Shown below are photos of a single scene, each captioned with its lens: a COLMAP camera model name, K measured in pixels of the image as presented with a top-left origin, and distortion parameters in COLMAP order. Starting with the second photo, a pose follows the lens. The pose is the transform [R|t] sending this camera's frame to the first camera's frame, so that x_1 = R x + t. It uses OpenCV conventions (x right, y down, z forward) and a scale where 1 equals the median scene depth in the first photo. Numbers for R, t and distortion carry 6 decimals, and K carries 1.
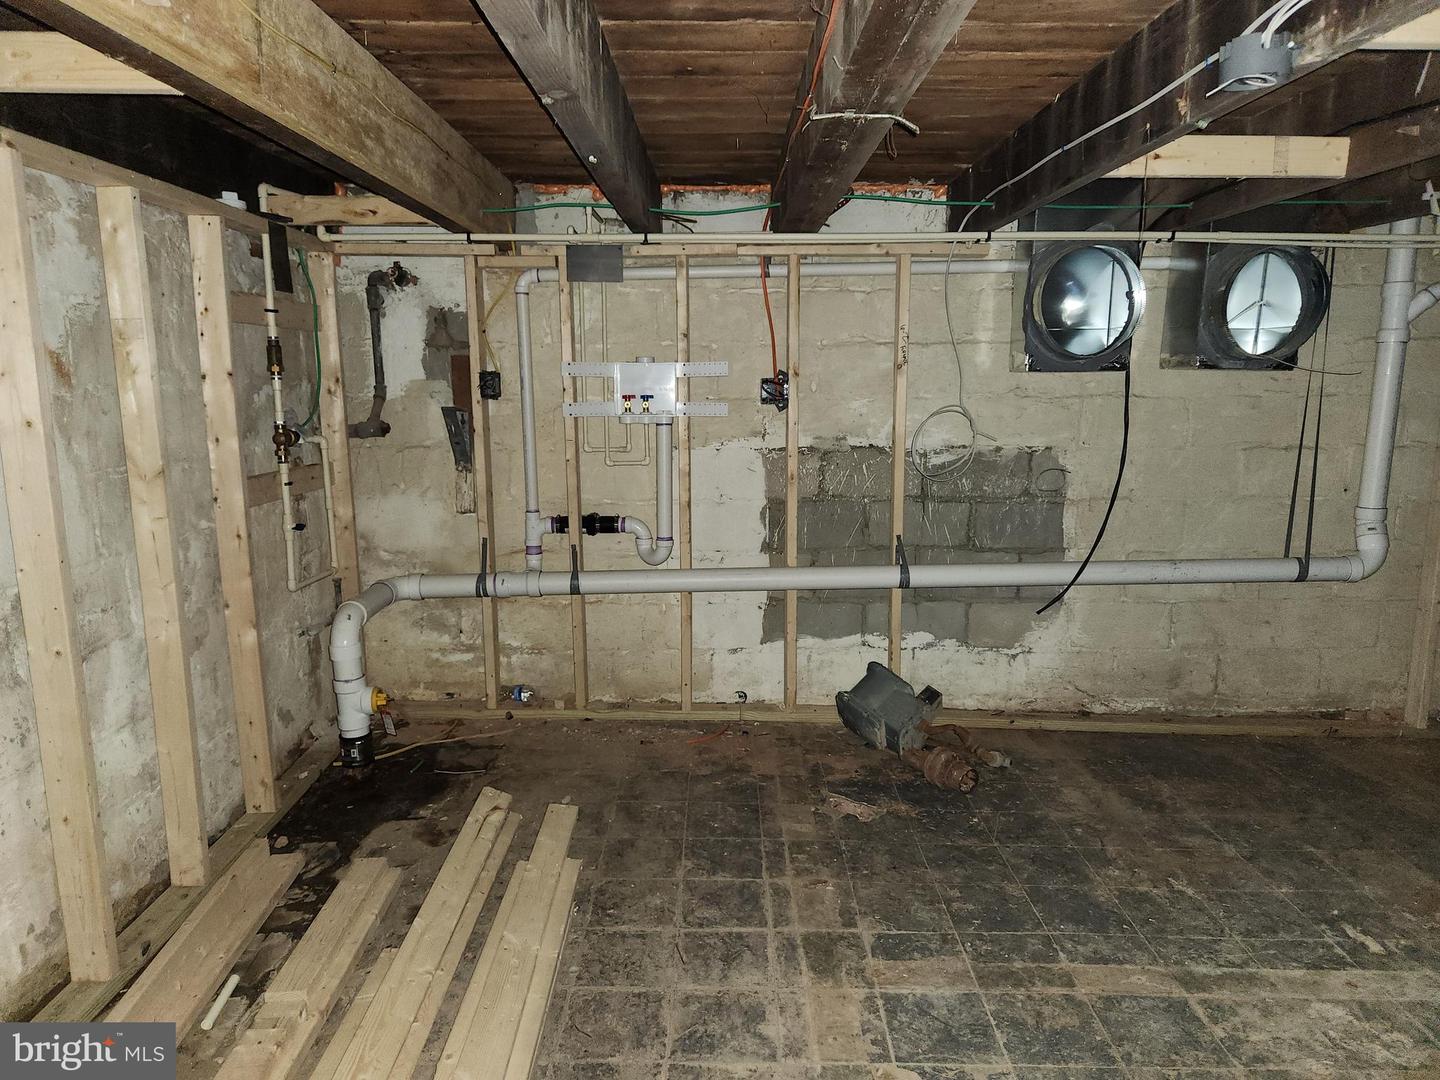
lens RADIAL K [[994.8, 0, 721.5], [0, 994.8, 539.7], [0, 0, 1]] dist [0.002276, -0.007071]
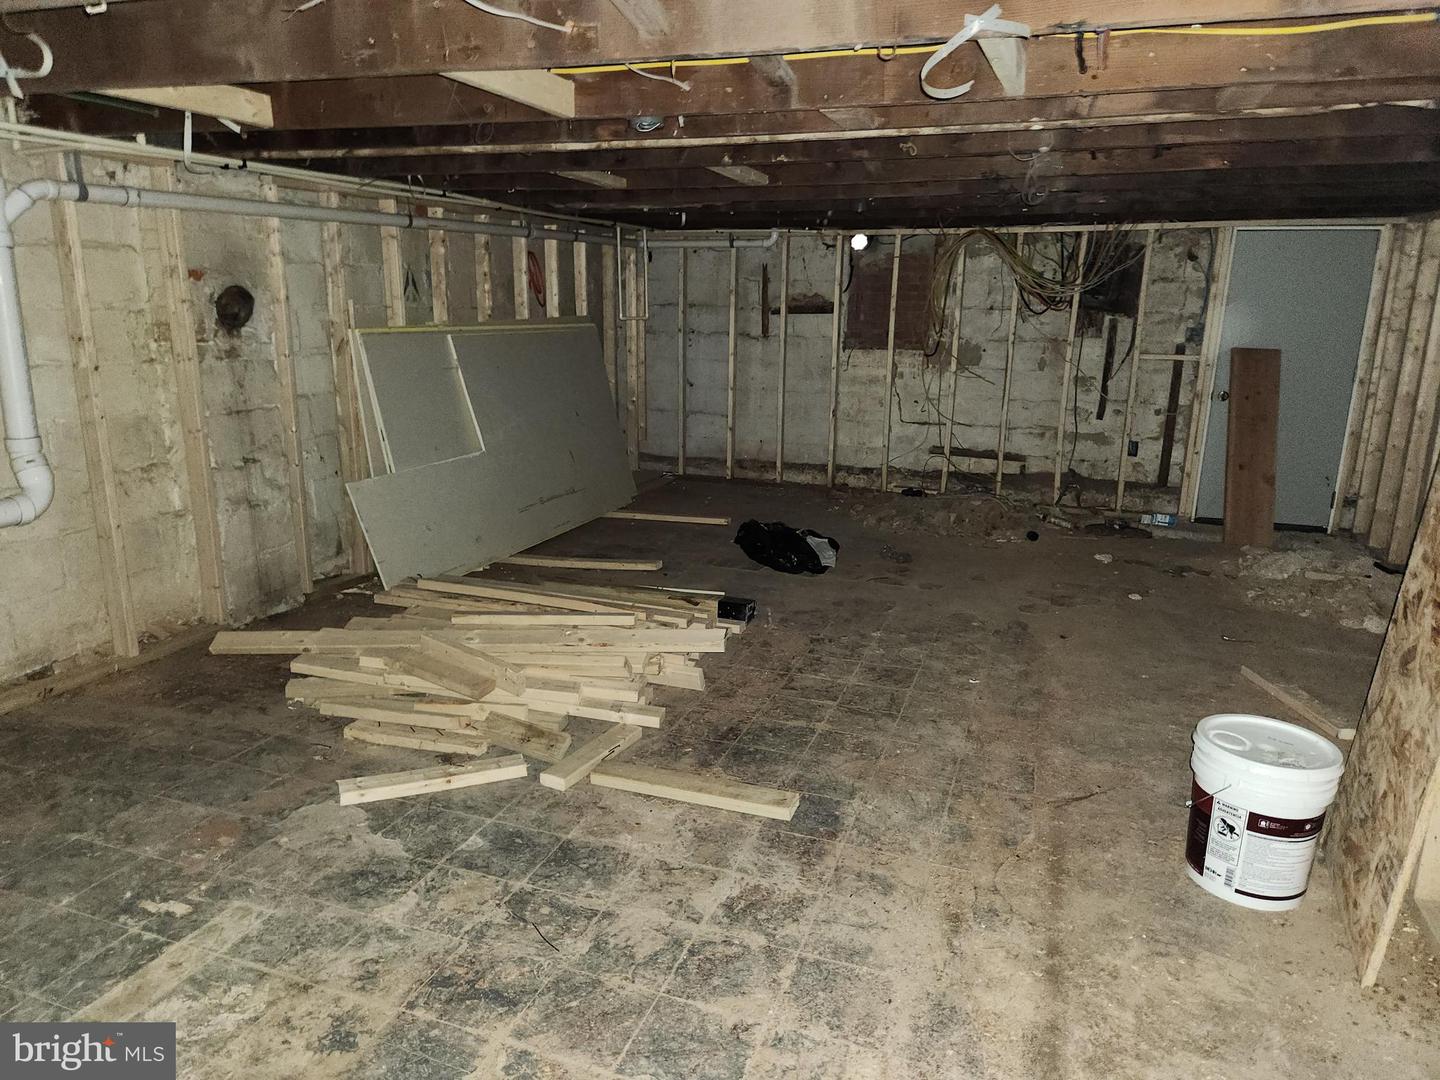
lens RADIAL K [[994.8, 0, 717.8], [0, 994.8, 533.3], [0, 0, 1]] dist [0.002276, -0.007071]
pose [[0.341272, -0.217560, 0.914440, 0.051868], [0.150055, 0.972979, 0.175487, -0.016504], [-0.927910, 0.077327, 0.364696, 0.154263]]
